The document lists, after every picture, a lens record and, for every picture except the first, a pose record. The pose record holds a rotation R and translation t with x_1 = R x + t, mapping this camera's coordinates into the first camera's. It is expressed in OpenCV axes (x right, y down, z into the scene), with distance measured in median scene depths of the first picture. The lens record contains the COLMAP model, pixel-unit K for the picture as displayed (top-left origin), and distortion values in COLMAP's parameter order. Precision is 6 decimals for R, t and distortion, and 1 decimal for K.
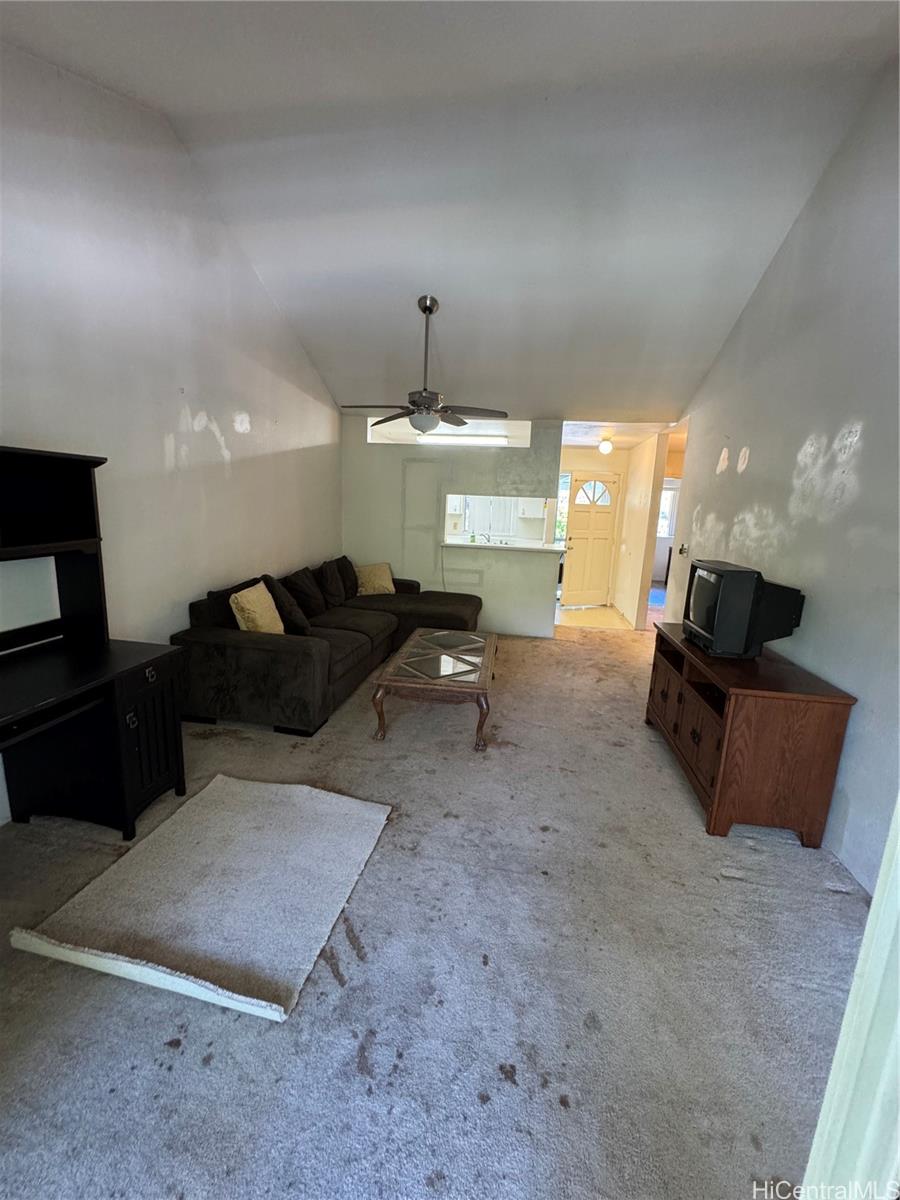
lens RADIAL K [[479.2, 0, 453.0], [0, 479.2, 596.8], [0, 0, 1]] dist [-0.002377, -0.000412]
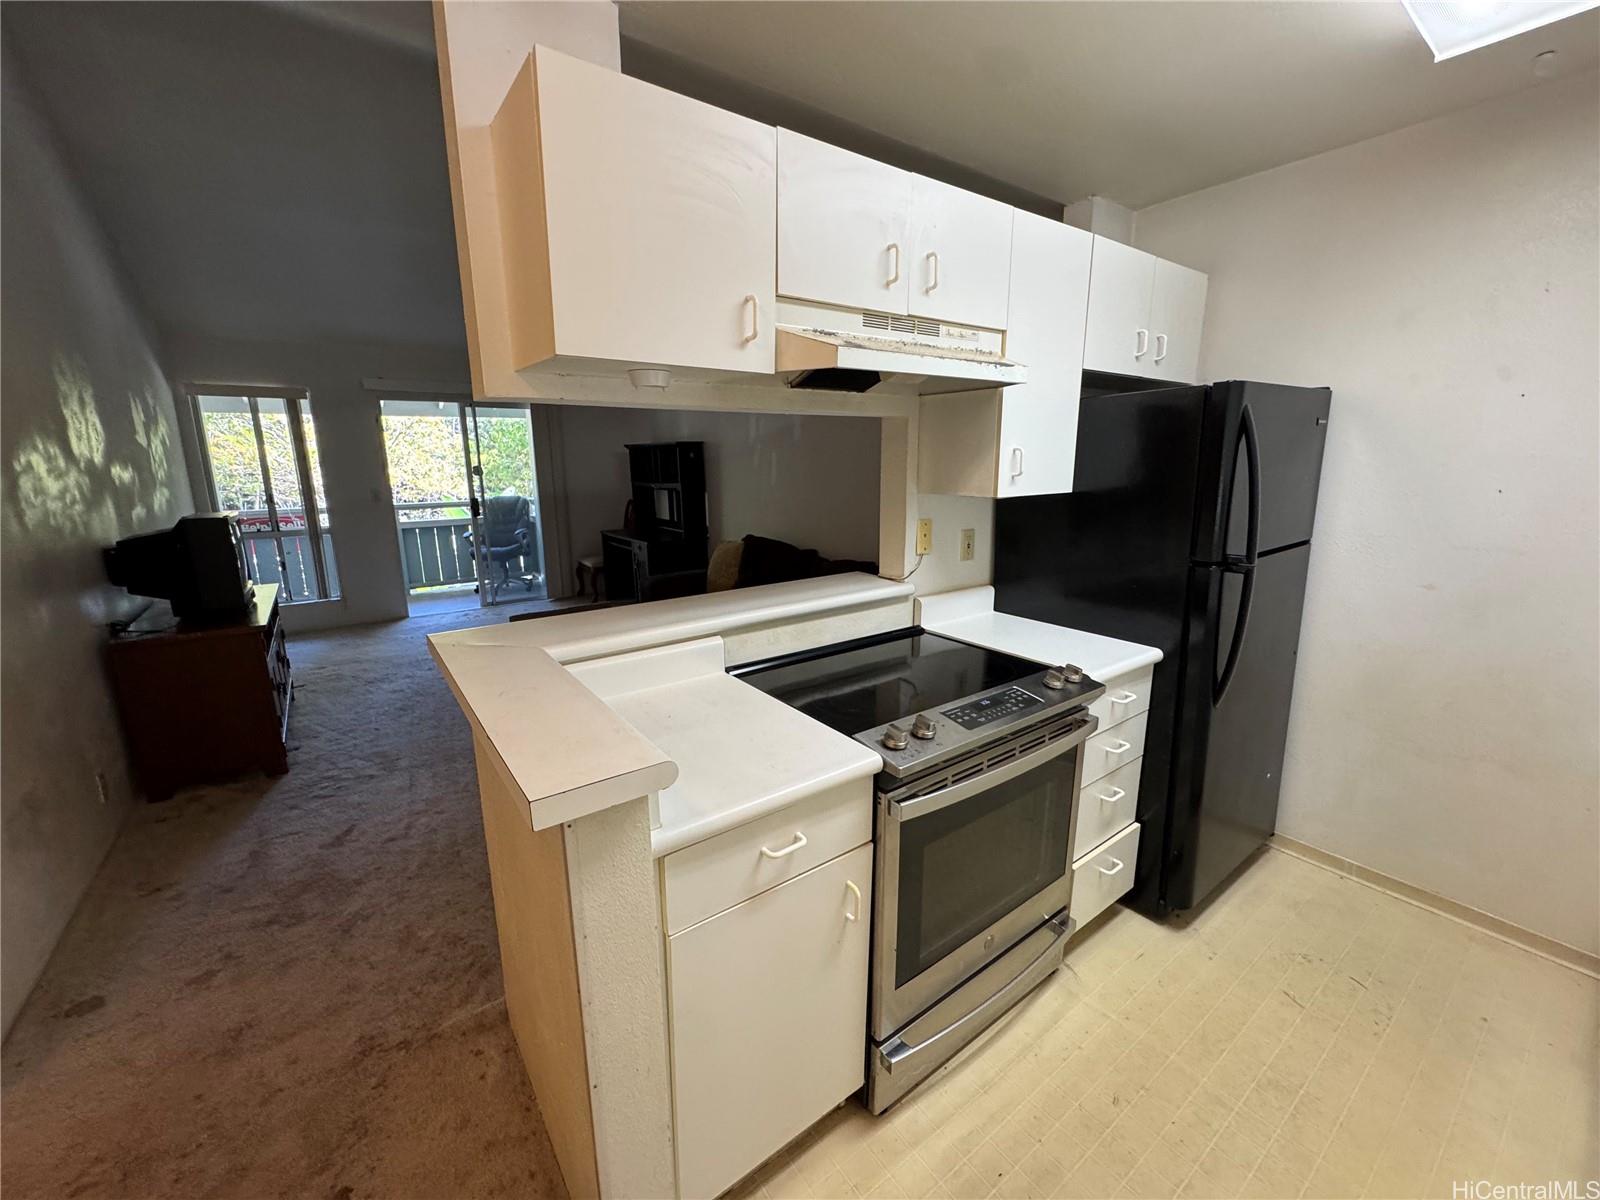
lens RADIAL K [[638.9, 0, 799.6], [0, 638.9, 598.8], [0, 0, 1]] dist [-0.002377, -0.000412]
pose [[-0.710093, 0.112965, -0.694987, 0.512384], [-0.155851, 0.937346, 0.311598, -0.376604], [0.686642, 0.329578, -0.647997, 2.102781]]
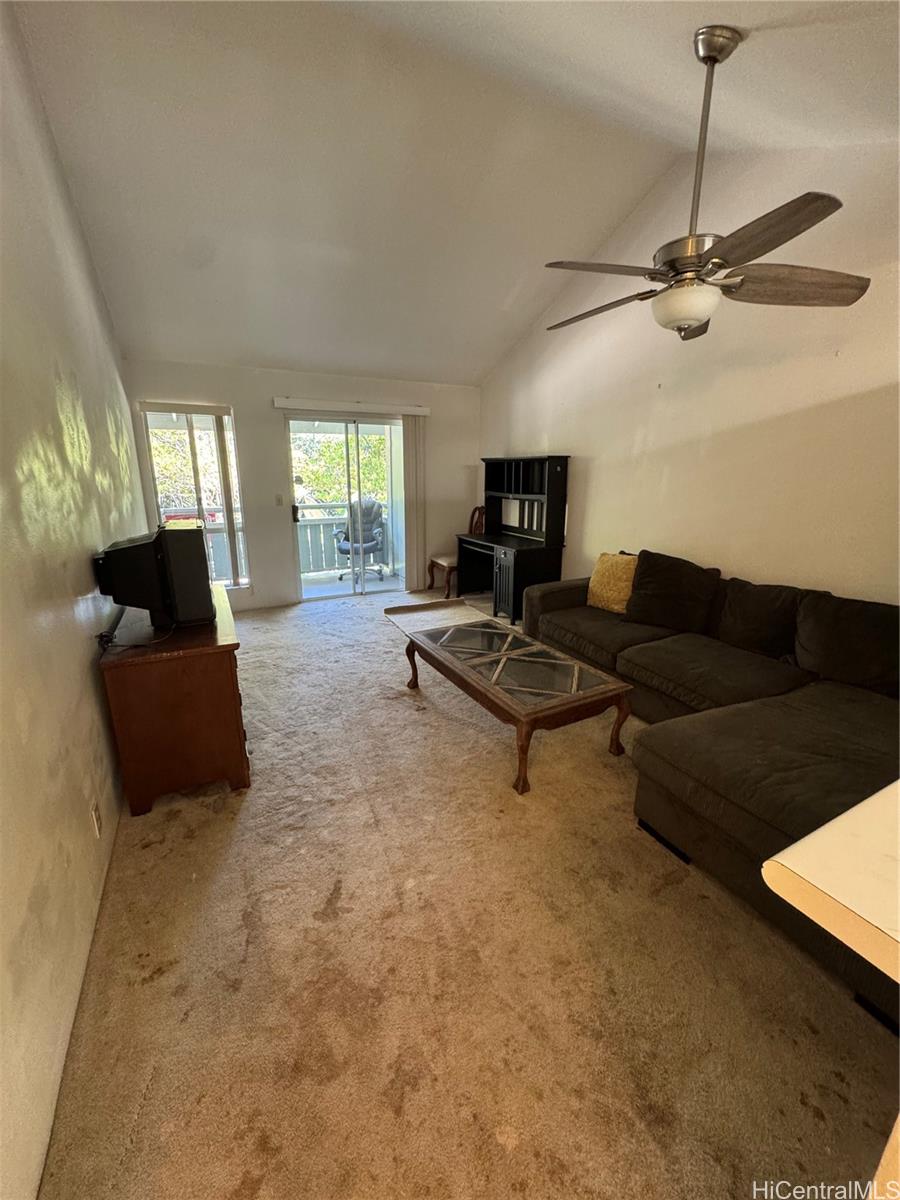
lens RADIAL K [[479.2, 0, 451.2], [0, 479.2, 598.7], [0, 0, 1]] dist [-0.002377, -0.000412]
pose [[-0.810711, 0.105123, -0.575931, 0.561358], [-0.149458, 0.913988, 0.377212, -0.288544], [0.566047, 0.391887, -0.725269, 1.629216]]
